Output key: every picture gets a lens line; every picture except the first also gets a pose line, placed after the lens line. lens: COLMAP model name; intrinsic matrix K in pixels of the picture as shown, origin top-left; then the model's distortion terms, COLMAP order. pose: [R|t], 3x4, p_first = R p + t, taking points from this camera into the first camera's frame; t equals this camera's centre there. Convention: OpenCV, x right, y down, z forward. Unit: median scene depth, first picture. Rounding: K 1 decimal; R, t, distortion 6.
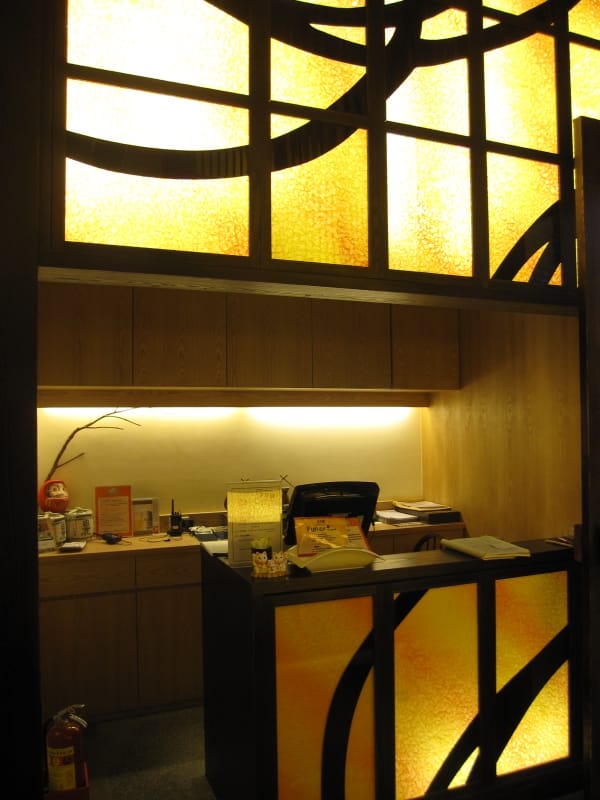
lens RADIAL K [[648.9, 0, 300.0], [0, 648.9, 400.0], [0, 0, 1]] dist [-0.045340, 0.002153]
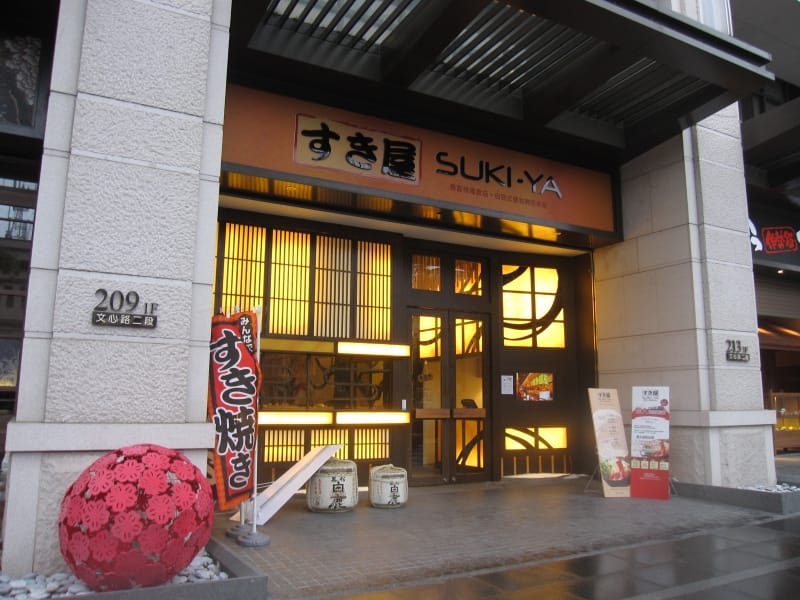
lens RADIAL K [[648.9, 0, 400.0], [0, 648.9, 300.0], [0, 0, 1]] dist [-0.045340, 0.002153]
pose [[0.105870, -0.135916, -0.985047, 4.911085], [0.015635, 0.990720, -0.135018, 0.049745], [0.994257, -0.001107, 0.107013, 0.062642]]
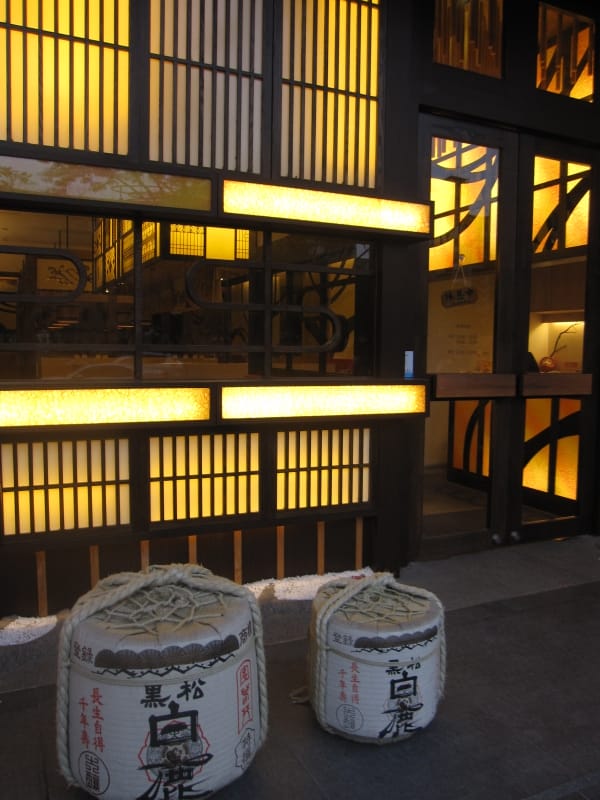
lens RADIAL K [[648.9, 0, 300.0], [0, 648.9, 400.0], [0, 0, 1]] dist [-0.045340, 0.002153]
pose [[0.014323, 0.093944, -0.995474, 2.509999], [0.010139, 0.995512, 0.094093, 0.085036], [0.999846, -0.011440, 0.013306, 0.227944]]
